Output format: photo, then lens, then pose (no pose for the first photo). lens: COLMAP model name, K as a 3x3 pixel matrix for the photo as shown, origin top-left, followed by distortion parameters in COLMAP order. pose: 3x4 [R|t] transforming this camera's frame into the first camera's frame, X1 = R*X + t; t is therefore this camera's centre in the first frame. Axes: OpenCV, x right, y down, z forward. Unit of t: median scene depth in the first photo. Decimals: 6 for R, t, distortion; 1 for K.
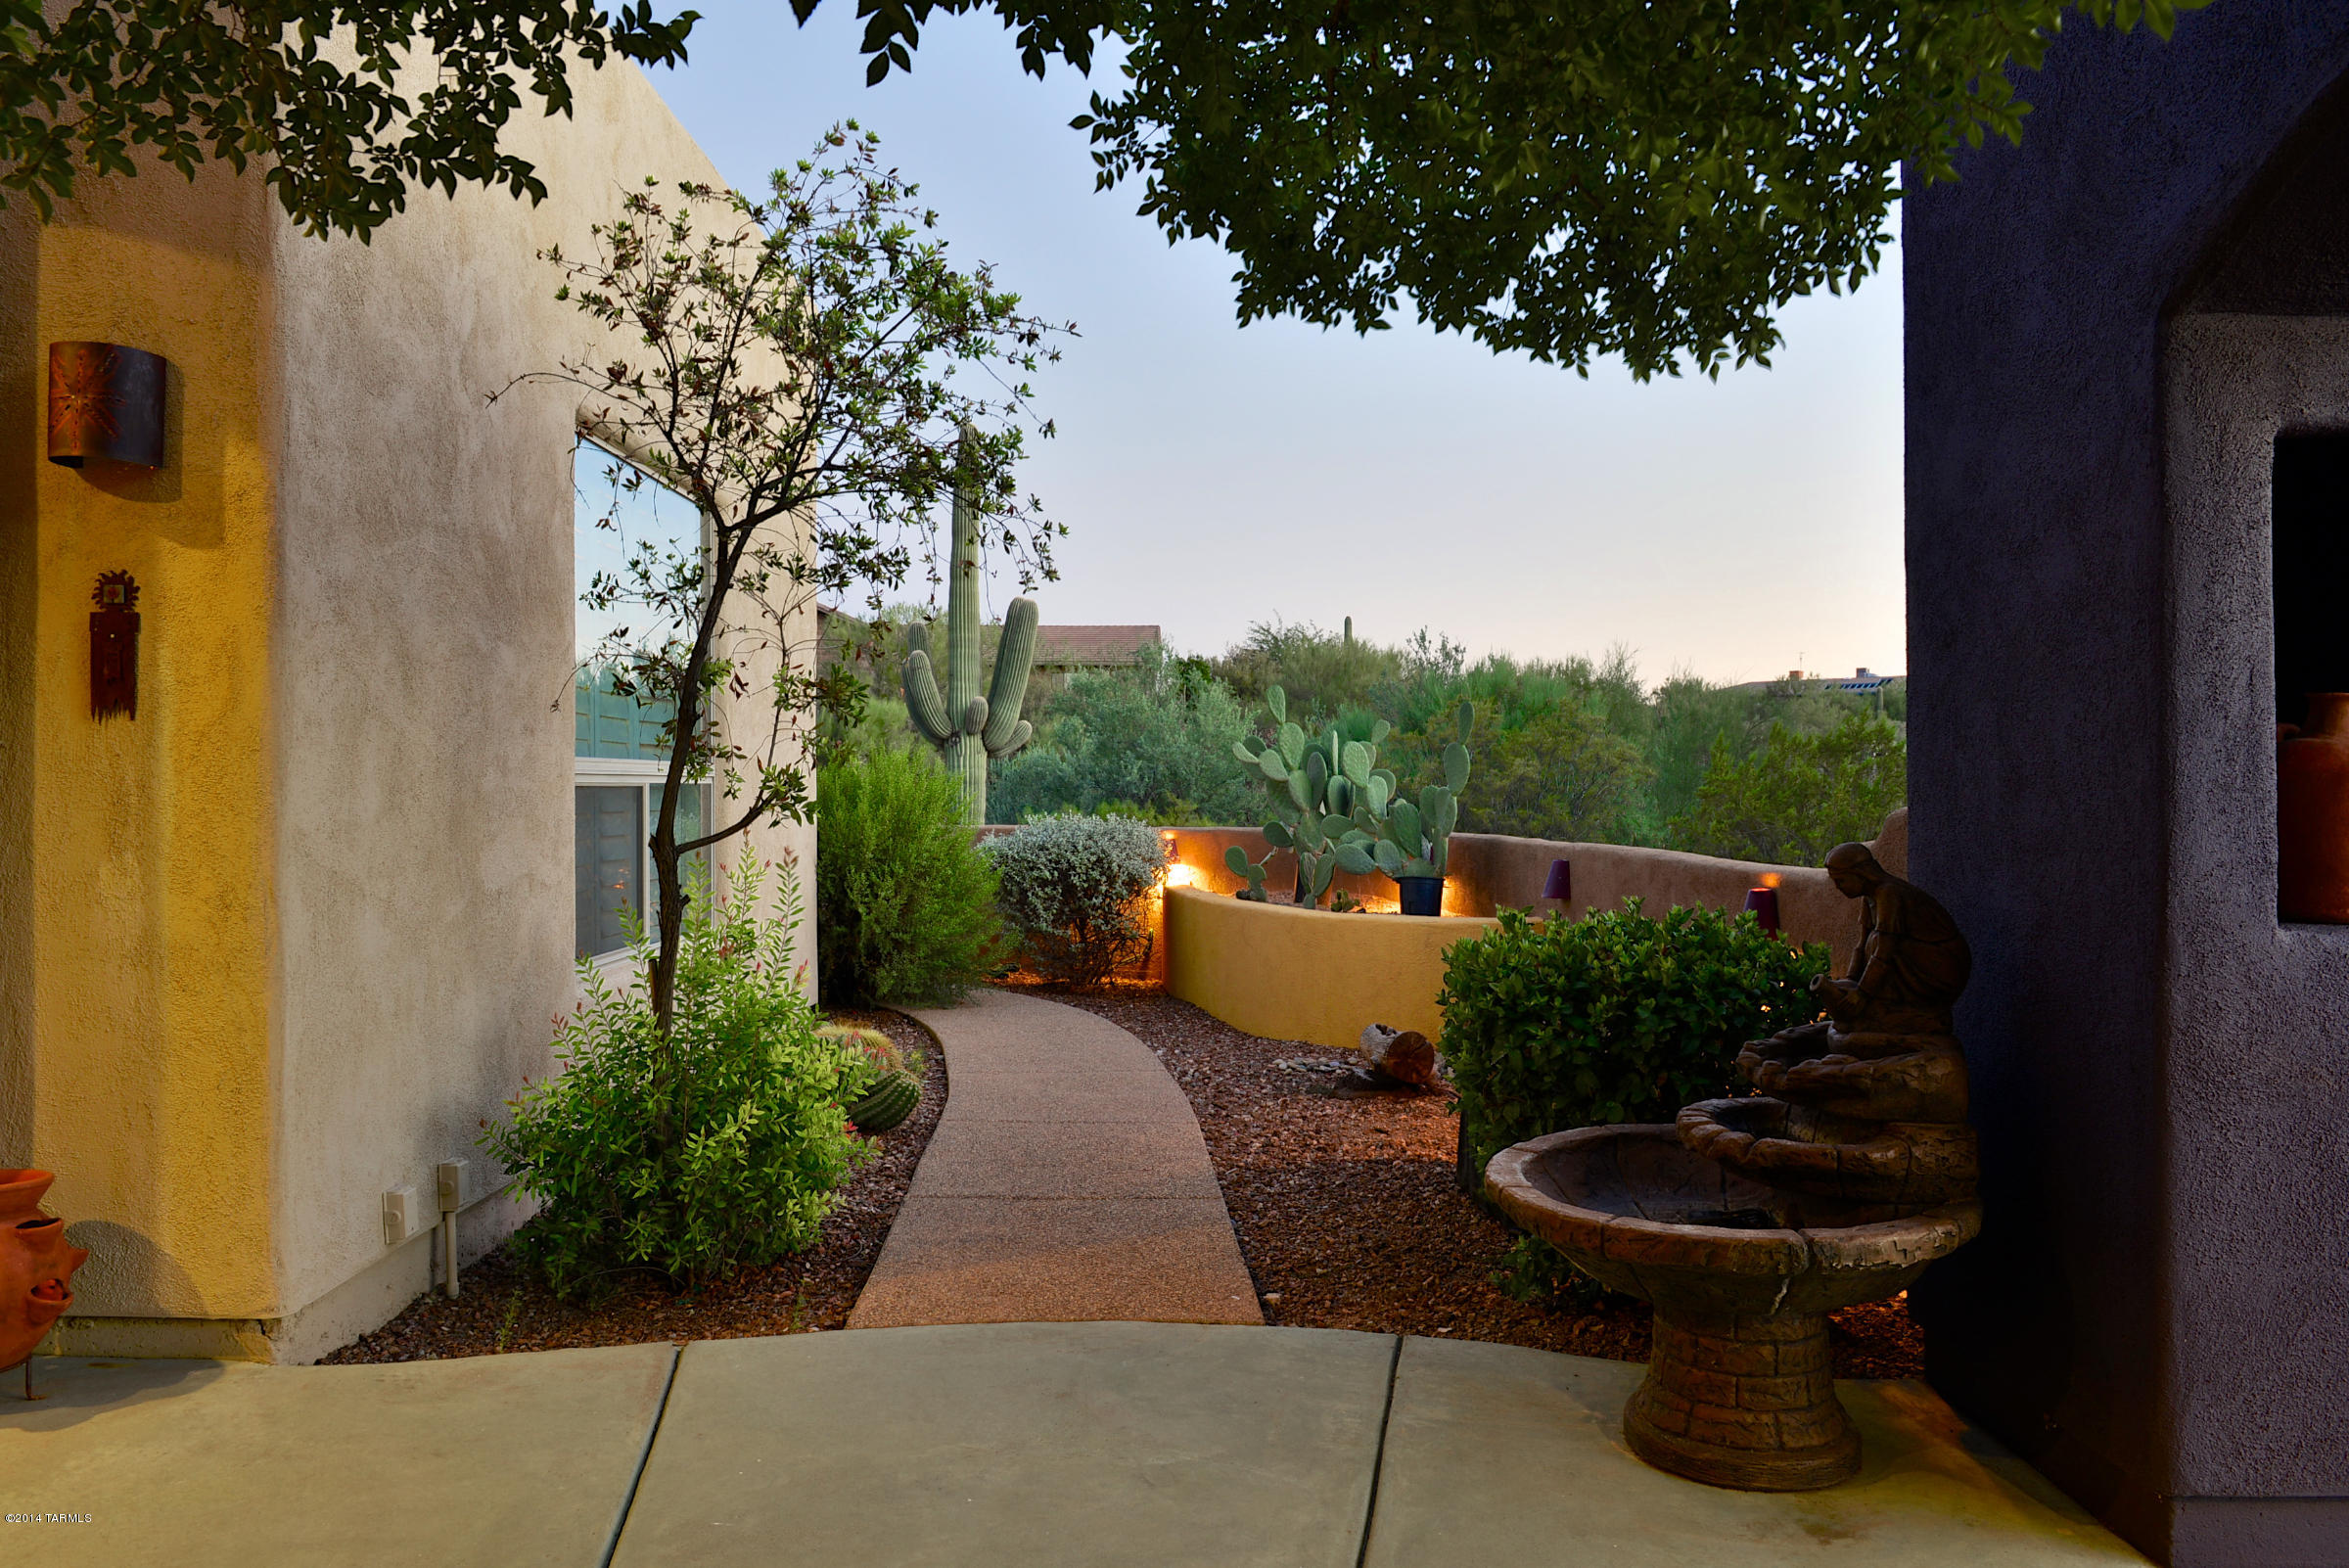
lens RADIAL K [[1613.1, 0, 1189.2], [0, 1613.1, 775.2], [0, 0, 1]] dist [-0.008319, -0.008497]
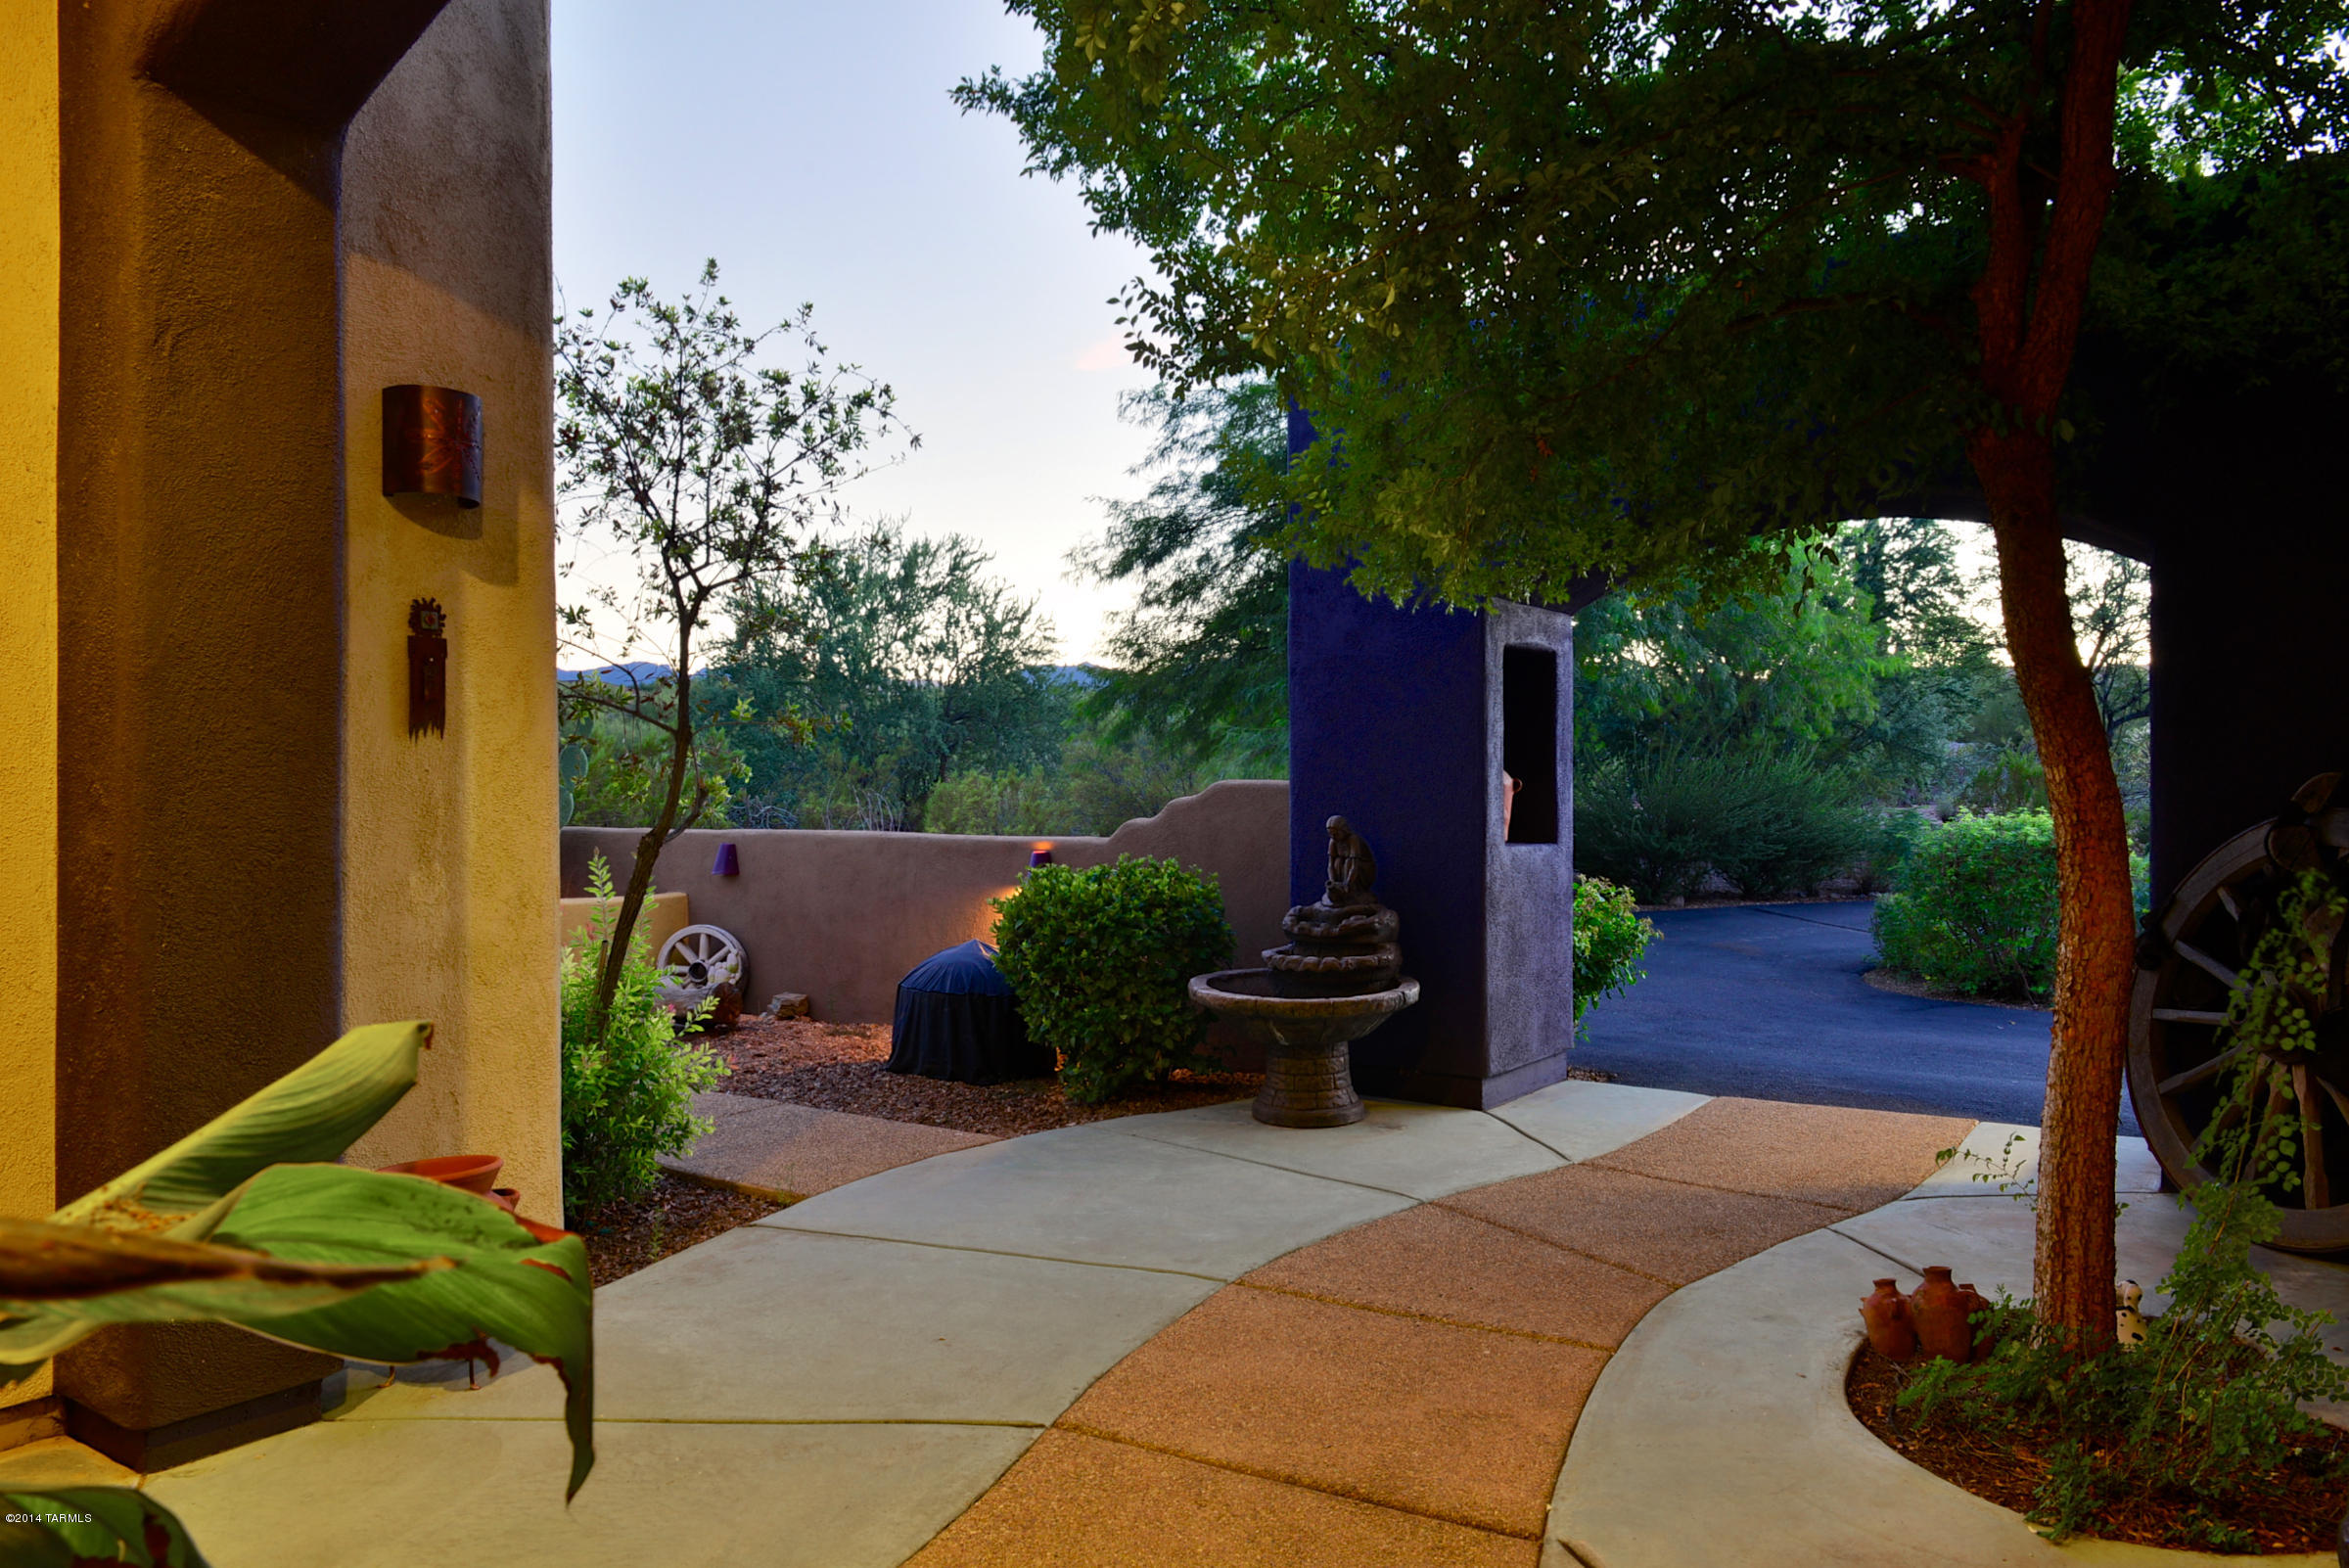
lens RADIAL K [[1613.1, 0, 1189.2], [0, 1613.1, 775.2], [0, 0, 1]] dist [-0.008319, -0.008497]
pose [[0.580382, -0.001284, 0.814343, -1.246407], [-0.001473, 0.999995, 0.002626, -0.012983], [-0.814343, -0.002723, 0.580377, -0.036448]]
